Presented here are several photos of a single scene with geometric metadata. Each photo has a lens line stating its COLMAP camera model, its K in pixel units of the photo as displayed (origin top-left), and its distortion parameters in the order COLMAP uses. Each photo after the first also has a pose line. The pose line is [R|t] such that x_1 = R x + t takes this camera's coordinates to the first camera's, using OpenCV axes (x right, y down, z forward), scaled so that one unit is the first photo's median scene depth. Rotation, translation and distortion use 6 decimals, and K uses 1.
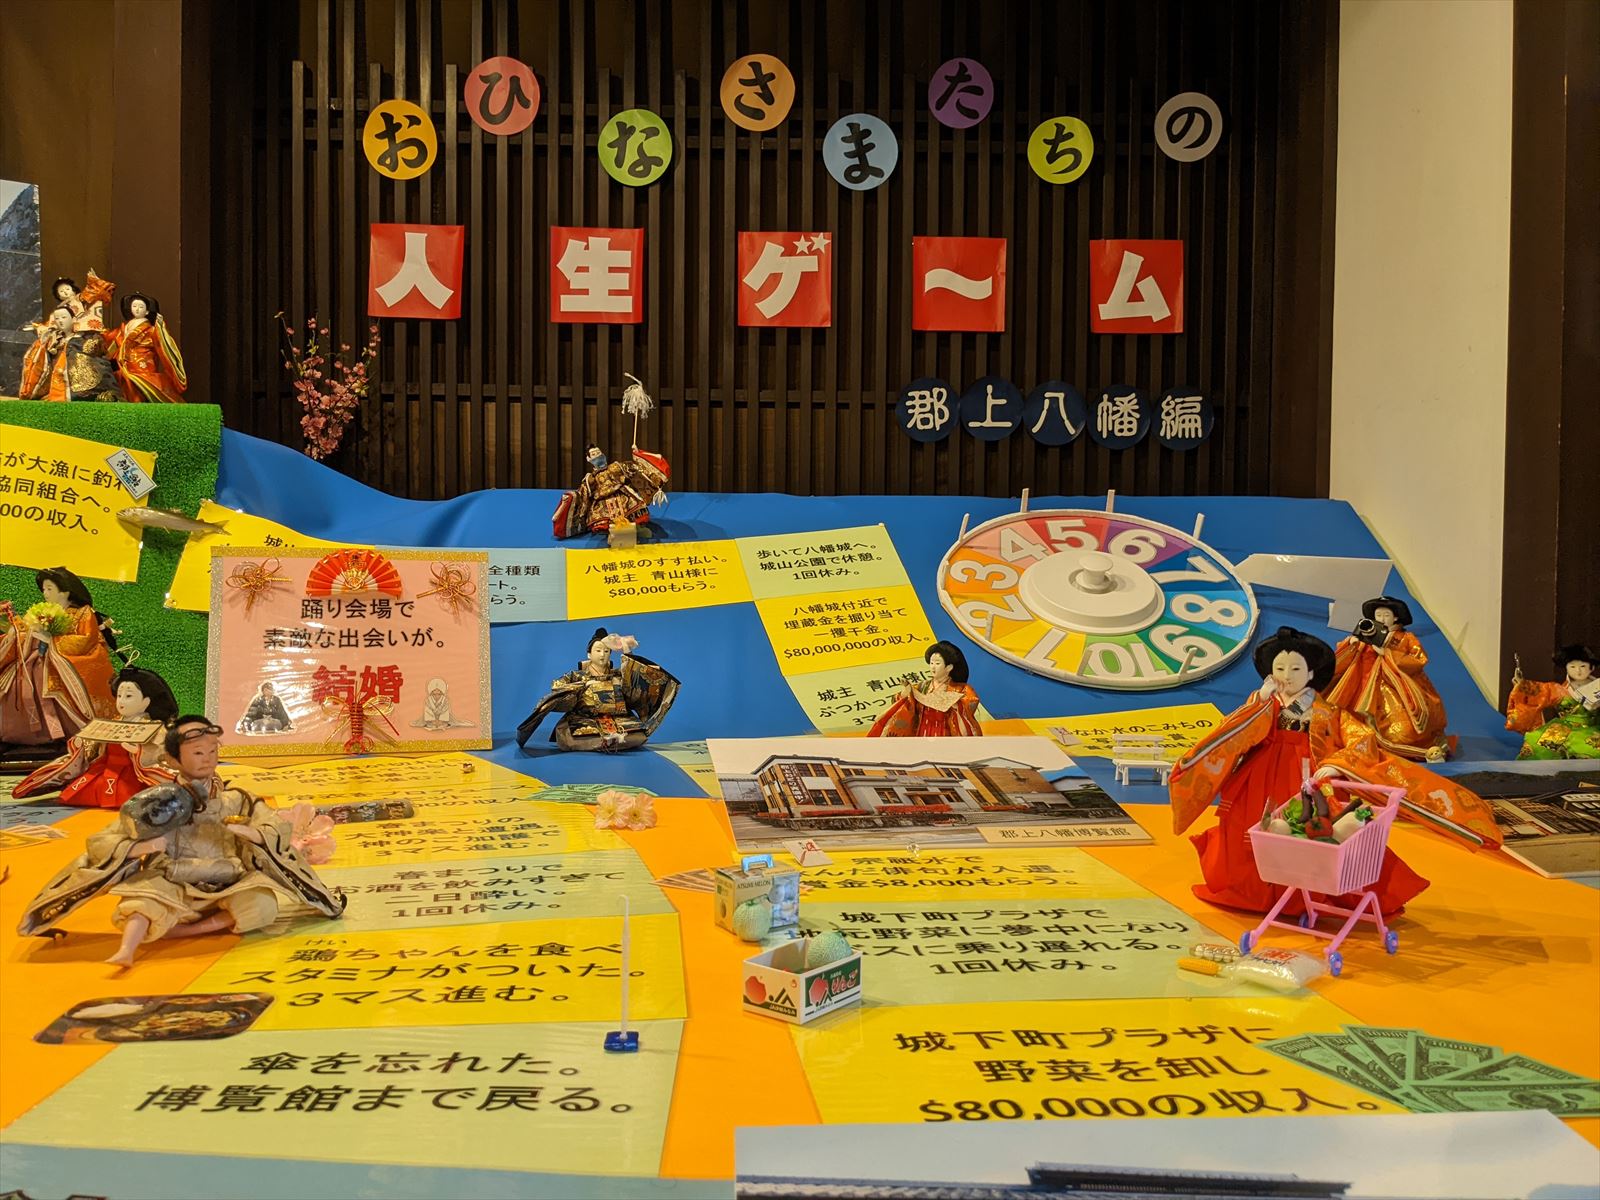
lens RADIAL K [[1281.1, 0, 799.3], [0, 1281.1, 606.7], [0, 0, 1]] dist [0.023181, -0.019368]
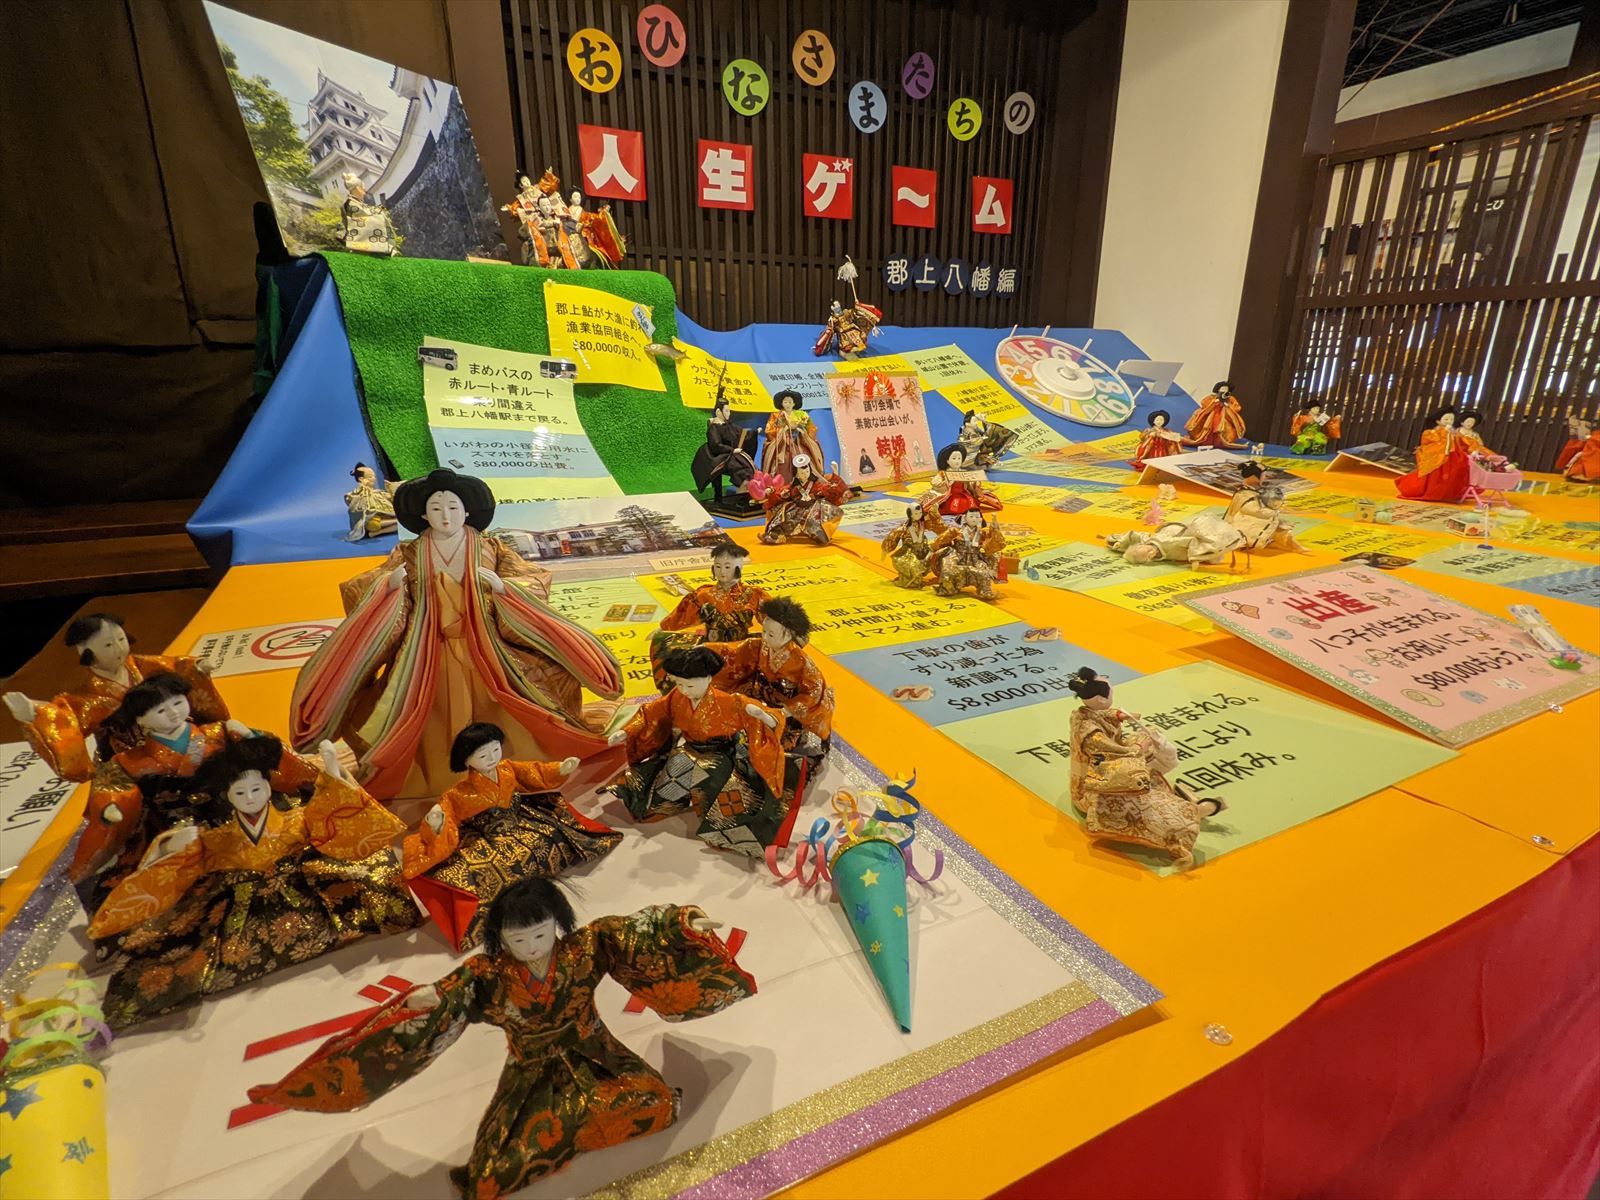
lens RADIAL K [[753.3, 0, 799.5], [0, 753.3, 593.0], [0, 0, 1]] dist [-0.001375, 0.001353]
pose [[0.900529, -0.145504, 0.409726, -0.533766], [0.020878, 0.955726, 0.293515, -0.034991], [-0.434294, -0.255765, 0.863698, 0.016874]]
